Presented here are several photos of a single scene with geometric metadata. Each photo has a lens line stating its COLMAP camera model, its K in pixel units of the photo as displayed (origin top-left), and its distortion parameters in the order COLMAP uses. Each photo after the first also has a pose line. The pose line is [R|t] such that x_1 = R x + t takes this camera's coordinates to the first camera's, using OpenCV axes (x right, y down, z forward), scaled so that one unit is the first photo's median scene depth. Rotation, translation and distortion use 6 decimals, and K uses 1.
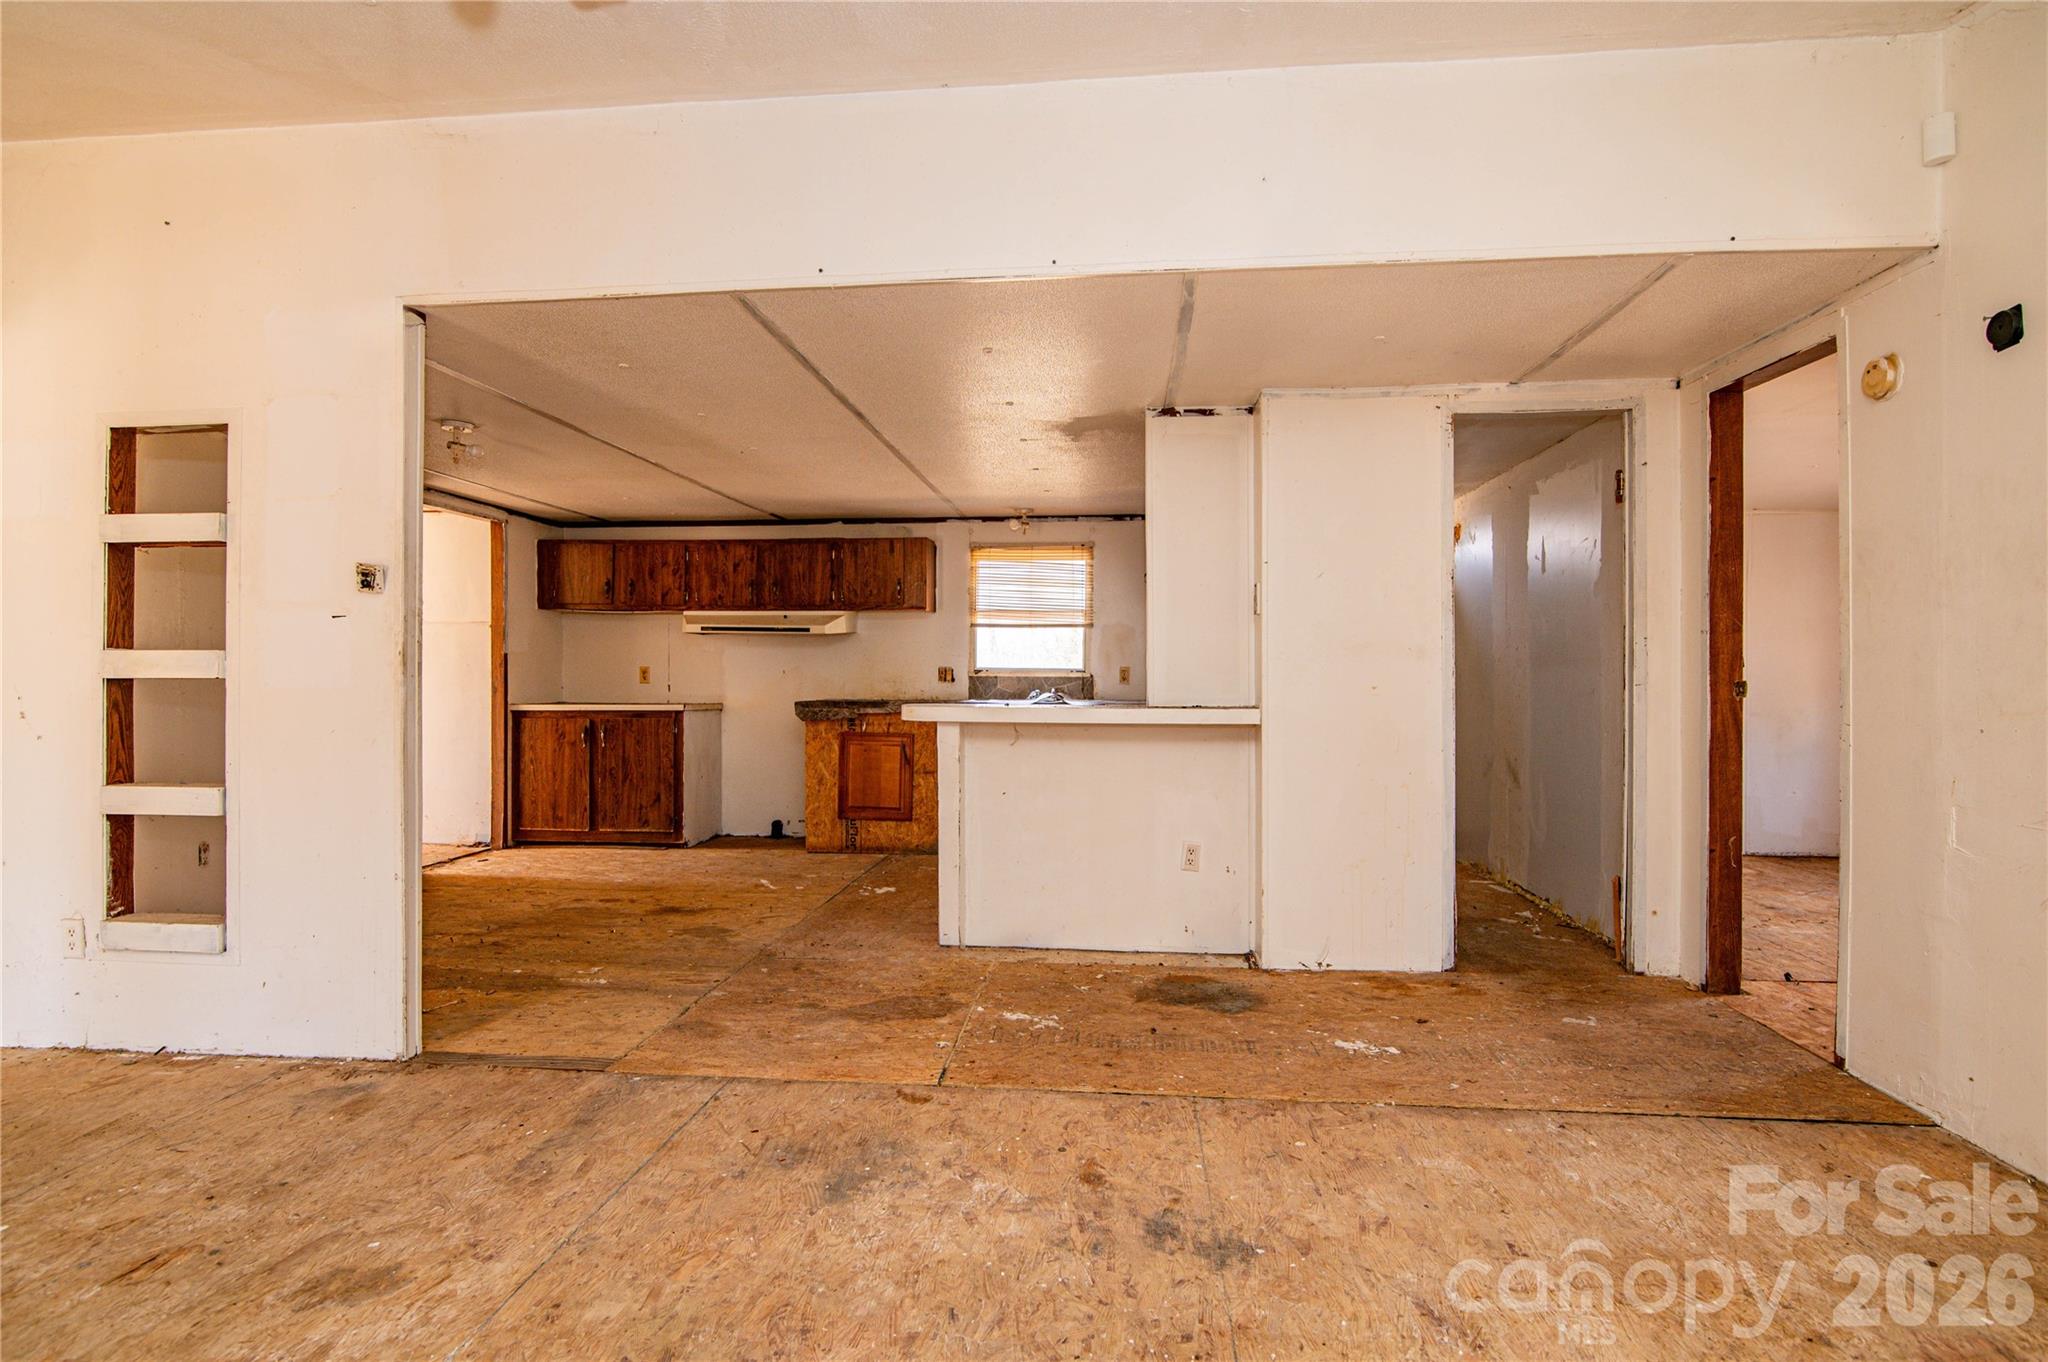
lens RADIAL K [[1000.9, 0, 1061.5], [0, 1000.9, 697.8], [0, 0, 1]] dist [-0.021505, 0.002161]
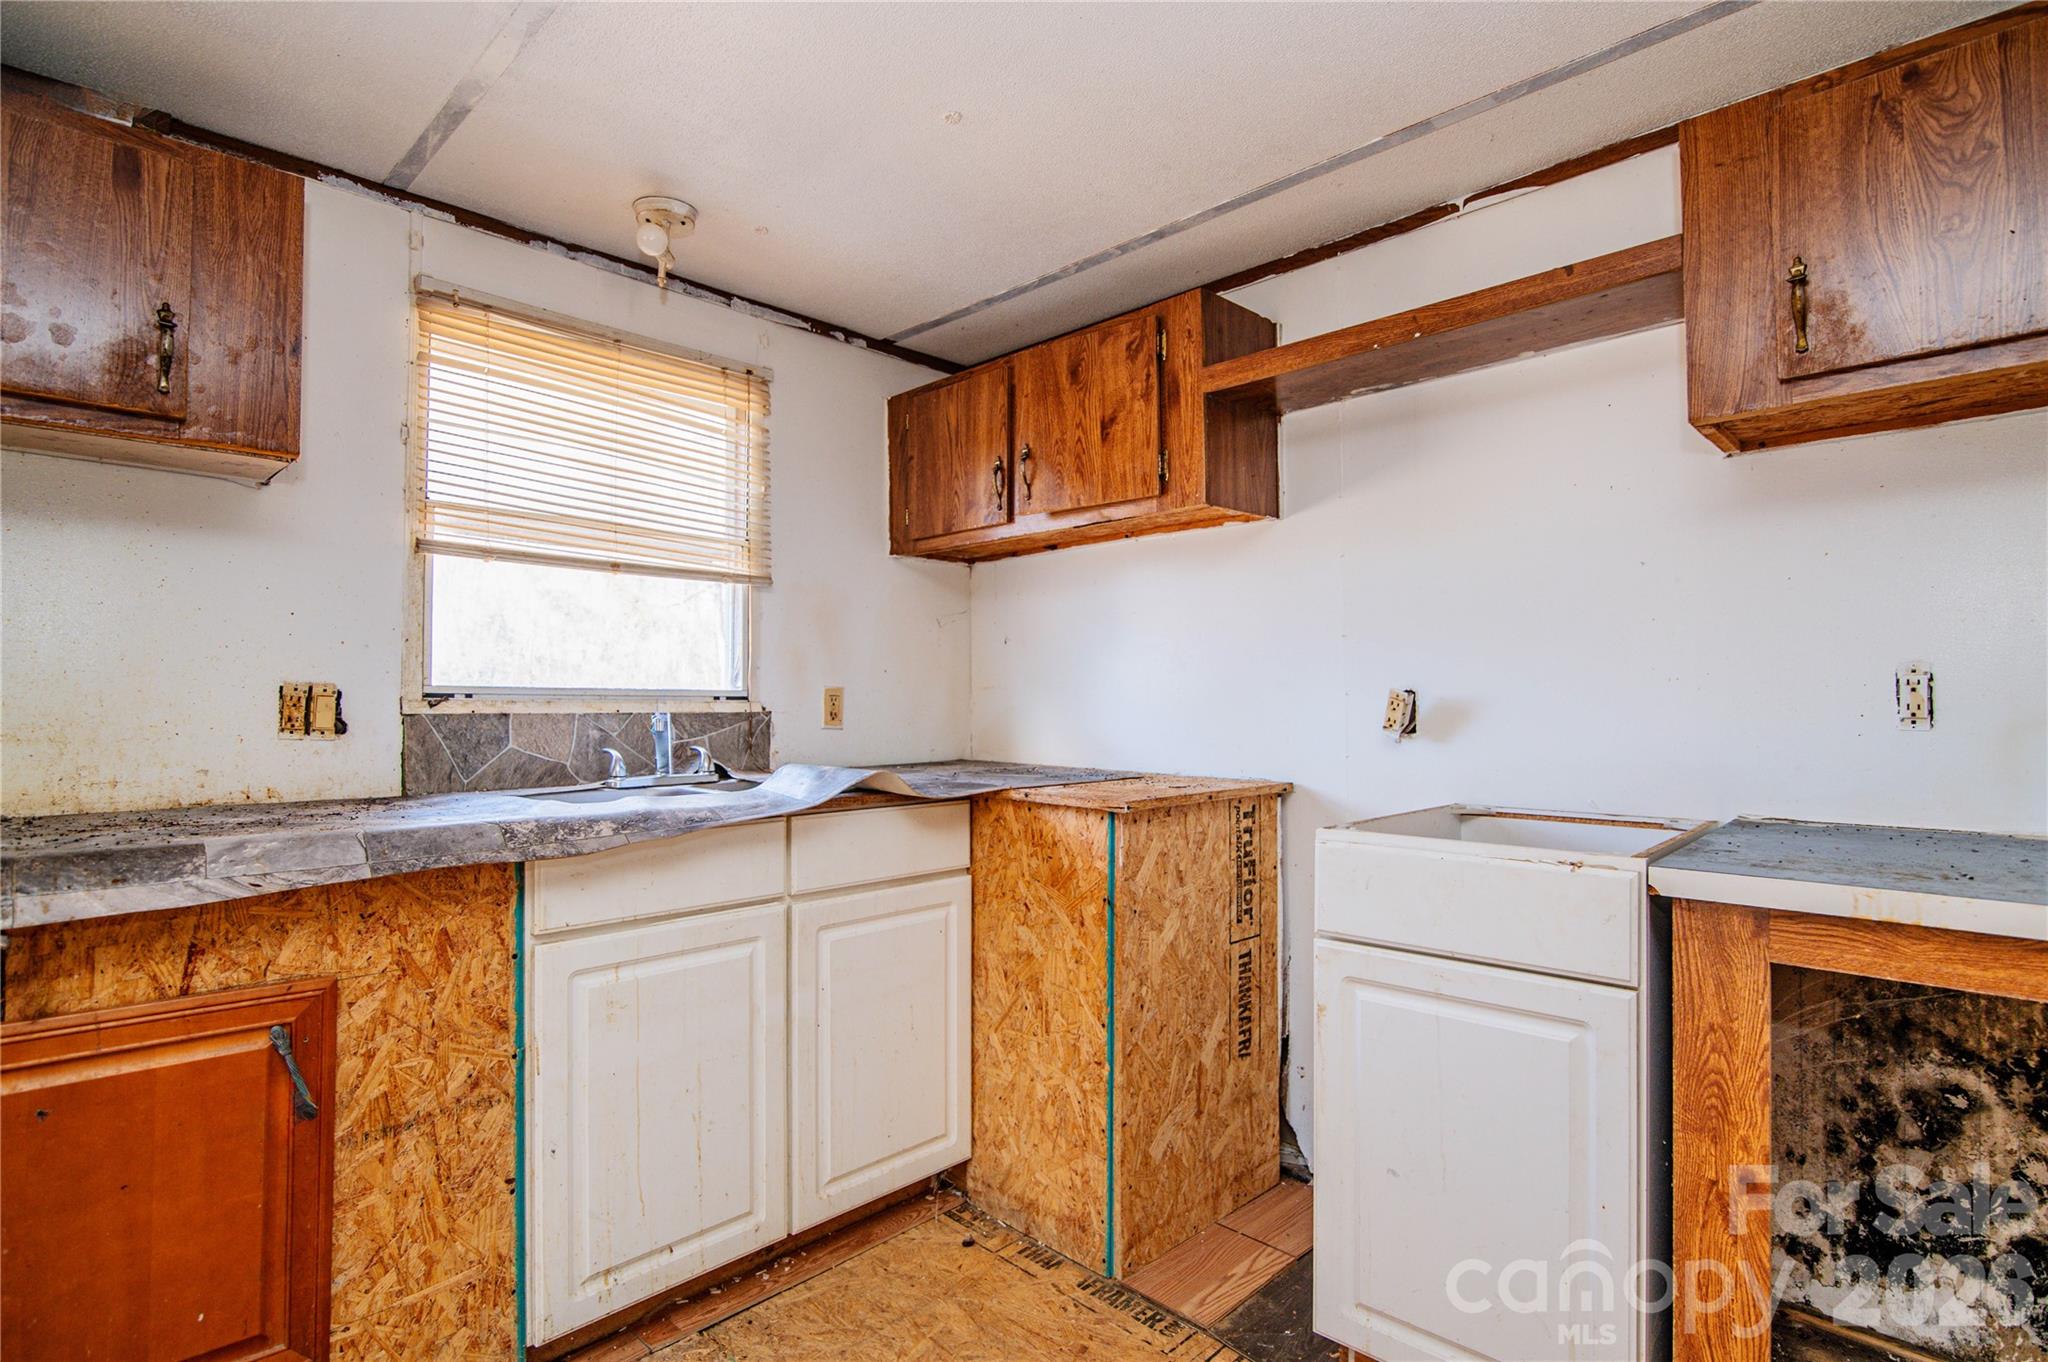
lens RADIAL K [[1000.9, 0, 1018.5], [0, 1000.9, 685.6], [0, 0, 1]] dist [-0.021505, 0.002161]
pose [[0.656530, 0.012016, 0.754205, -0.197200], [0.020391, 0.999225, -0.033670, -0.016369], [-0.754025, 0.037484, 0.655776, 0.670329]]
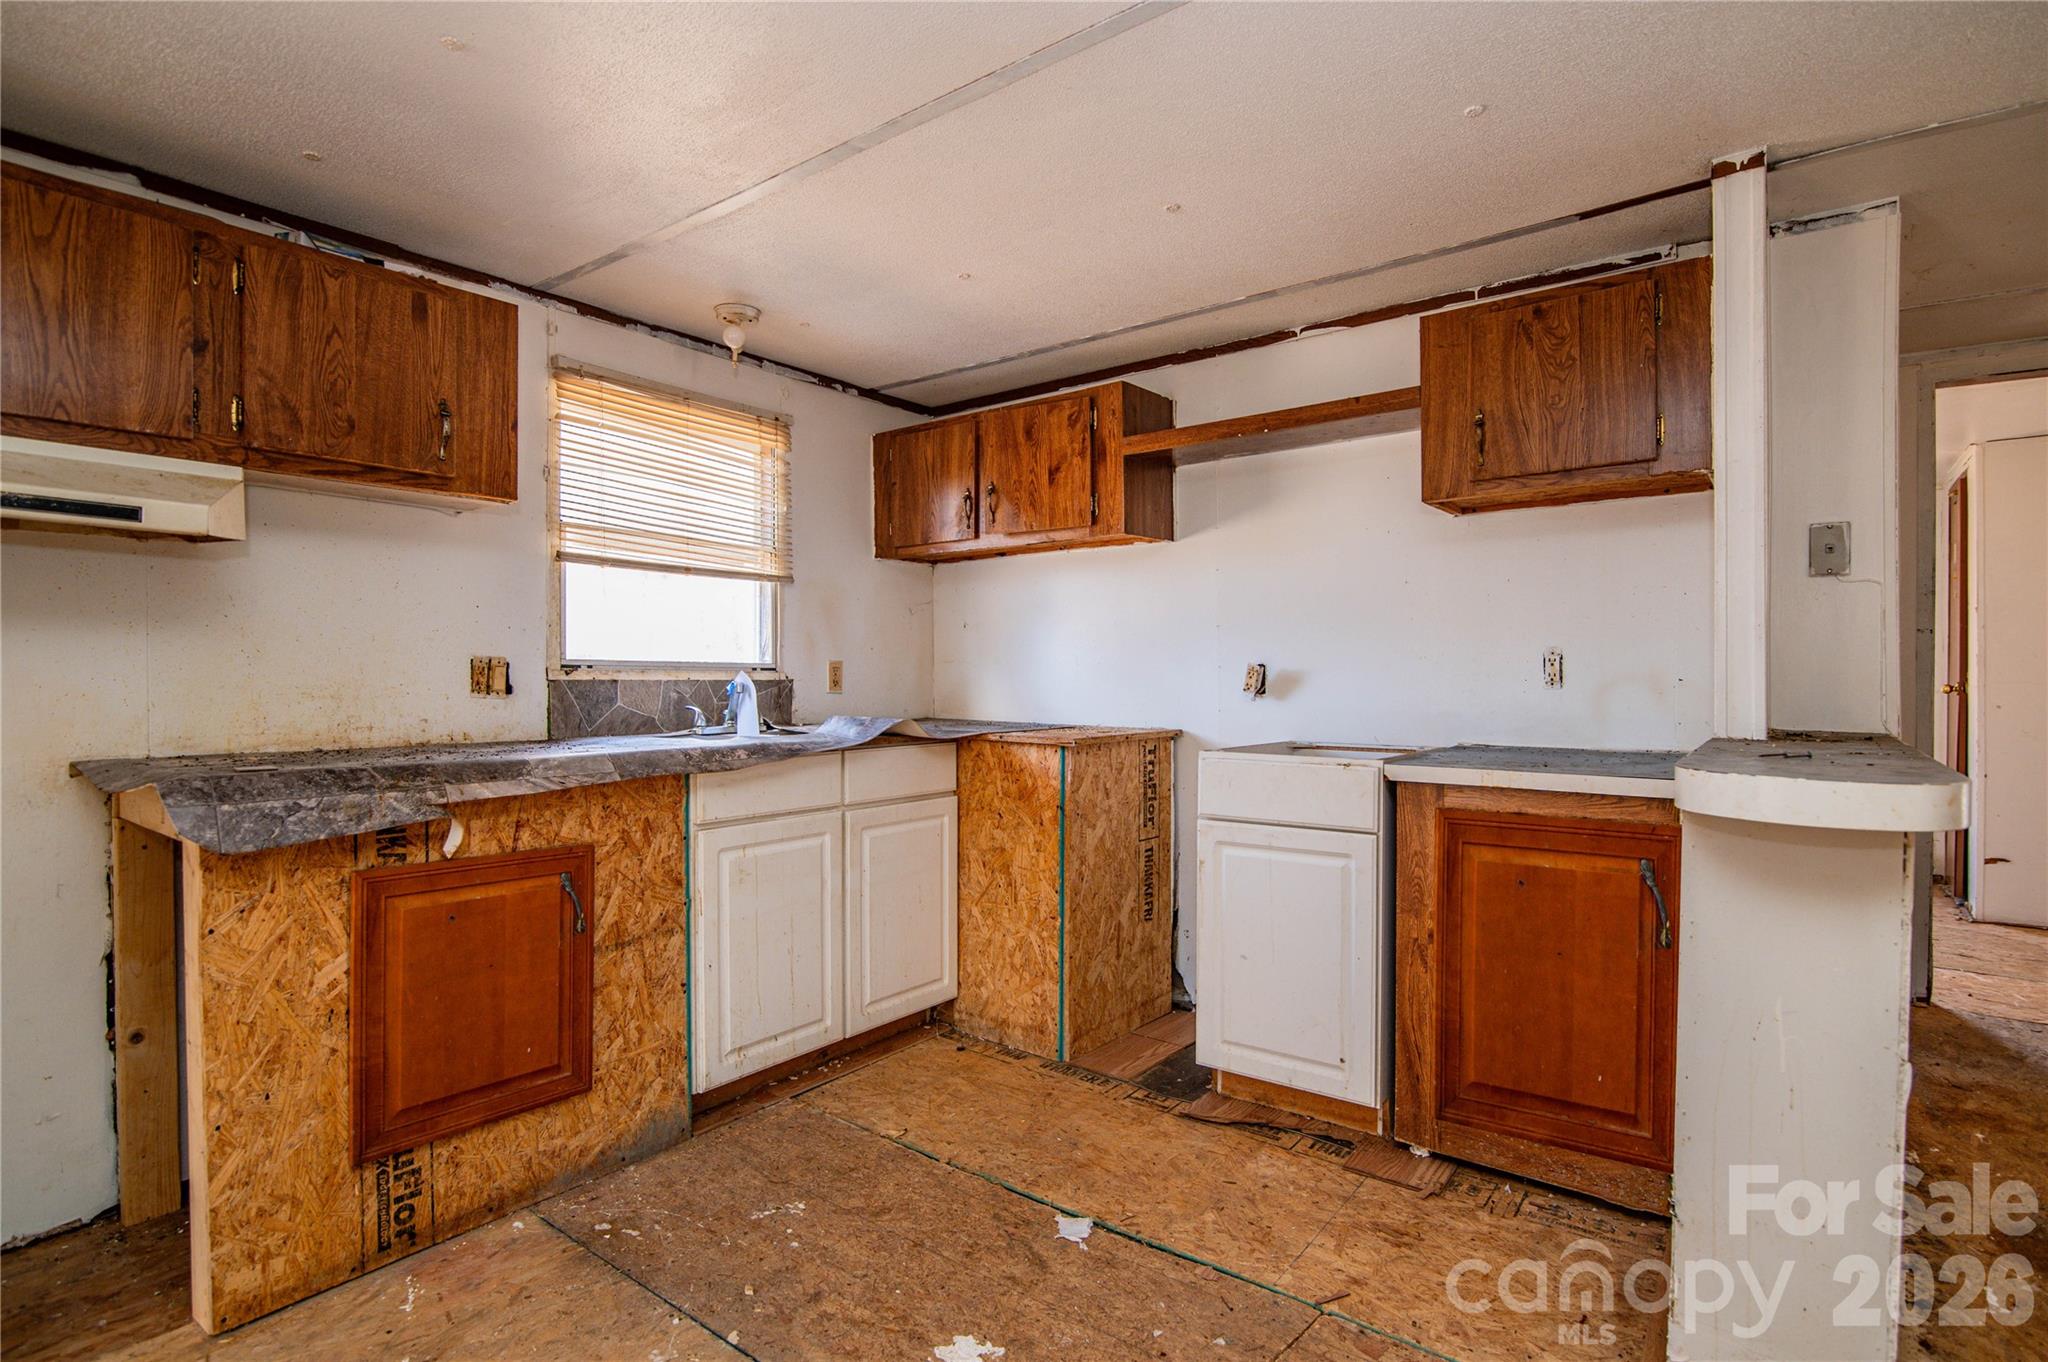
lens RADIAL K [[1000.9, 0, 1017.2], [0, 1000.9, 684.8], [0, 0, 1]] dist [-0.021505, 0.002161]
pose [[0.565348, -0.006287, 0.824828, -0.322457], [0.021266, 0.999750, -0.006955, -0.012644], [-0.824578, 0.021473, 0.565340, 0.616133]]
